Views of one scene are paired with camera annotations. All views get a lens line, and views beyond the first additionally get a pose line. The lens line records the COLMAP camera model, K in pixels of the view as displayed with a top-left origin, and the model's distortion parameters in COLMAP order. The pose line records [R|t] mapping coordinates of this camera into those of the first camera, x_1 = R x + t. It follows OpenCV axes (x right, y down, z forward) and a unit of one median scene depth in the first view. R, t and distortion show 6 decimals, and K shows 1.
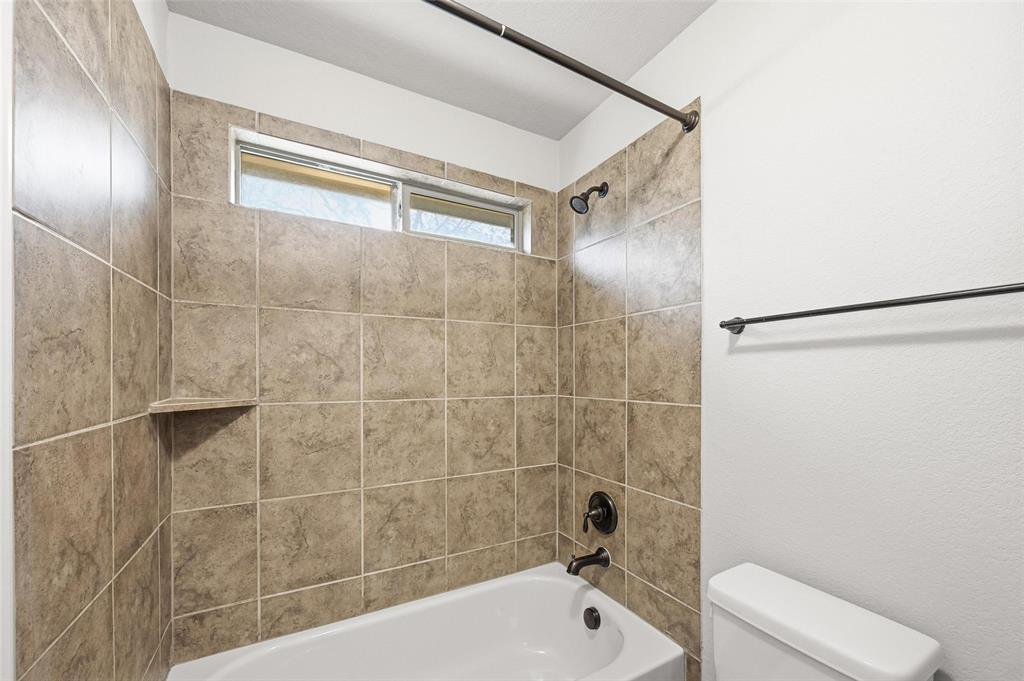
lens RADIAL K [[407.7, 0, 510.7], [0, 407.7, 345.4], [0, 0, 1]] dist [-0.004223, -0.000130]
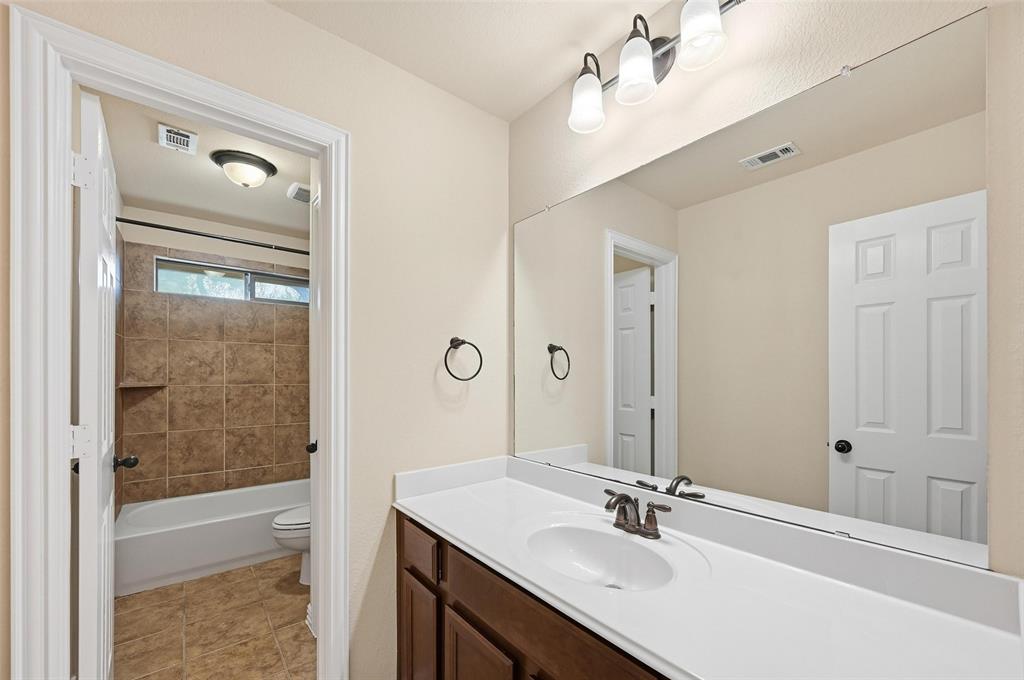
lens RADIAL K [[407.7, 0, 512.8], [0, 407.7, 350.3], [0, 0, 1]] dist [-0.004223, -0.000130]
pose [[0.980262, 0.004058, 0.197663, 0.665428], [-0.003036, 0.999980, -0.005470, -0.030497], [-0.197681, 0.004762, 0.980255, -1.319386]]
